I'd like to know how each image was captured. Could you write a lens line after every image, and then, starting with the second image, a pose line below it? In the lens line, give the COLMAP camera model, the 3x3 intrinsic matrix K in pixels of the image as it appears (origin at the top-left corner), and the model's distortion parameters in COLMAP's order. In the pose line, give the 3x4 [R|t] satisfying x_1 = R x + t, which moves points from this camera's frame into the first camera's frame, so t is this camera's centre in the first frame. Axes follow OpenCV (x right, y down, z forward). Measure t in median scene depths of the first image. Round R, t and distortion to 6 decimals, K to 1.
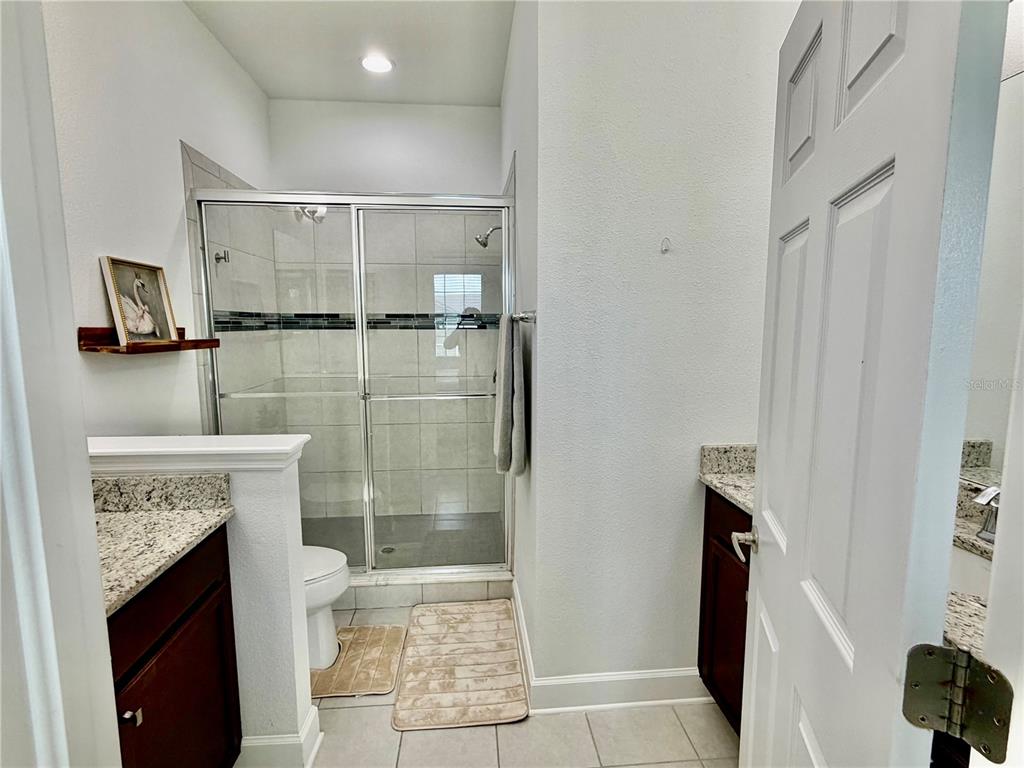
lens RADIAL K [[501.6, 0, 512.0], [0, 501.6, 384.0], [0, 0, 1]] dist [0.002966, 0.000953]
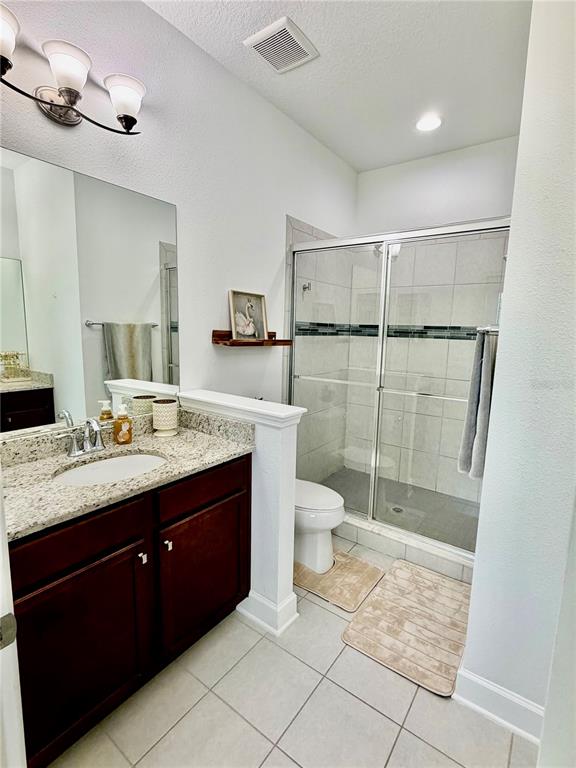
lens RADIAL K [[376.2, 0, 288.0], [0, 376.2, 384.0], [0, 0, 1]] dist [0.002966, 0.000953]
pose [[0.753390, 0.116464, -0.647178, 0.191468], [-0.106708, 0.992799, 0.054441, -0.017209], [0.648858, 0.028044, 0.760393, 0.114719]]
